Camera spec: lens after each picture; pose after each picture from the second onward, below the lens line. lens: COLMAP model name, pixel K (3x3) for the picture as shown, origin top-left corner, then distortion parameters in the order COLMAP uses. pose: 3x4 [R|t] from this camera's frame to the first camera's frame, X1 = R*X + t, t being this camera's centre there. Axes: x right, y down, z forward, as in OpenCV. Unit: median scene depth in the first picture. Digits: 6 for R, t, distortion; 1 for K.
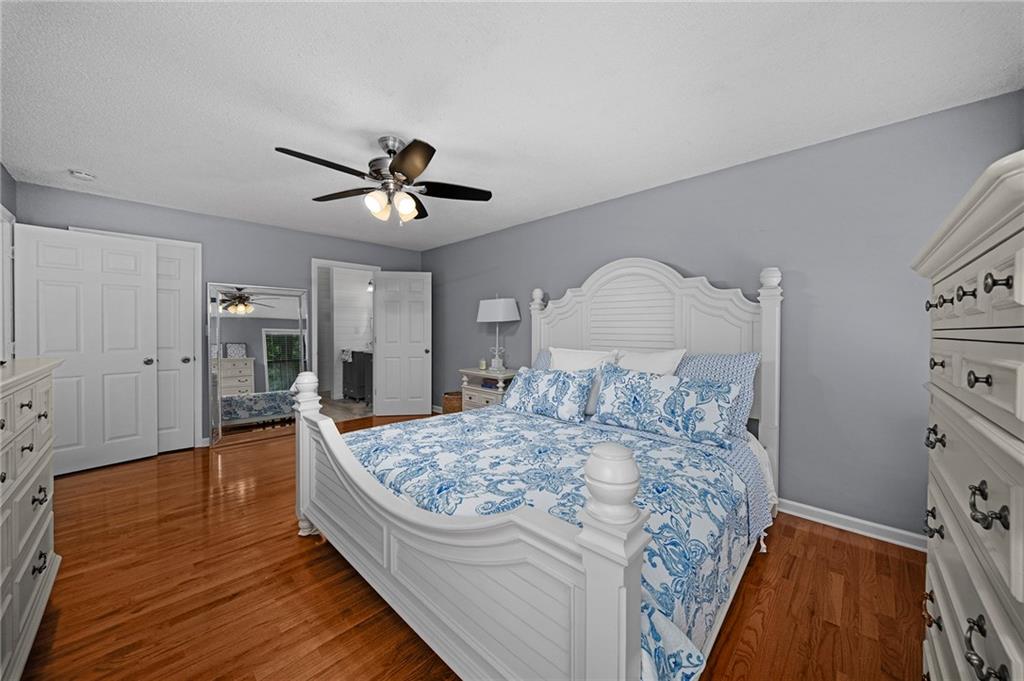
lens RADIAL K [[358.7, 0, 507.7], [0, 358.7, 330.8], [0, 0, 1]] dist [0.000177, -0.000052]
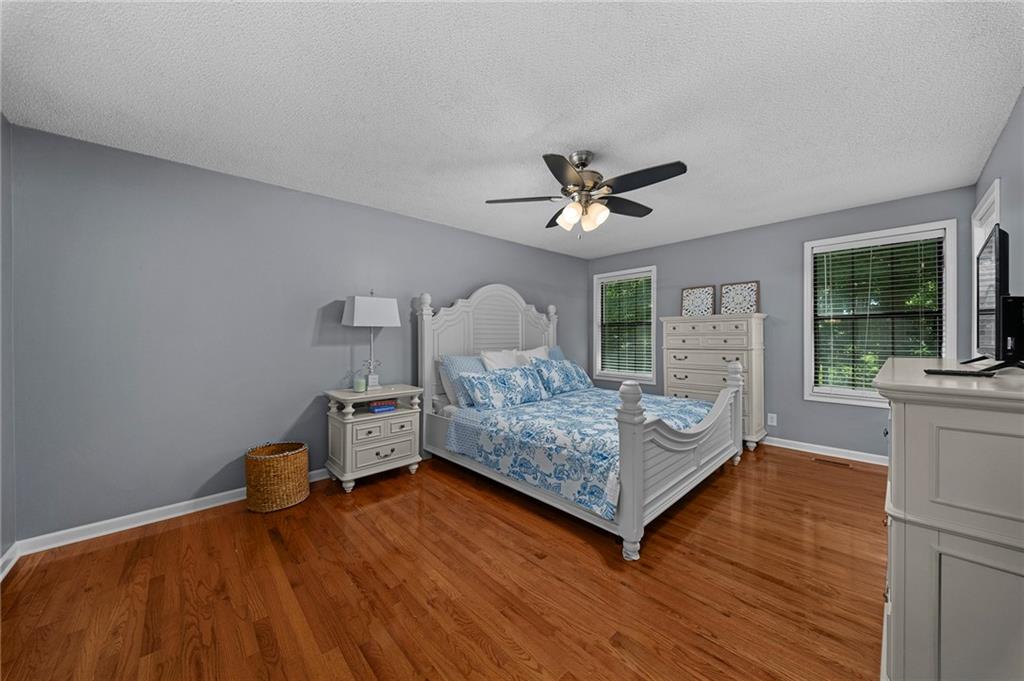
lens RADIAL K [[358.7, 0, 507.7], [0, 358.7, 330.8], [0, 0, 1]] dist [0.000177, -0.000052]
pose [[0.045386, 0.000952, 0.998969, -1.157371], [0.003669, 0.999993, -0.001119, -0.019688], [-0.998963, 0.003716, 0.045382, 0.984844]]
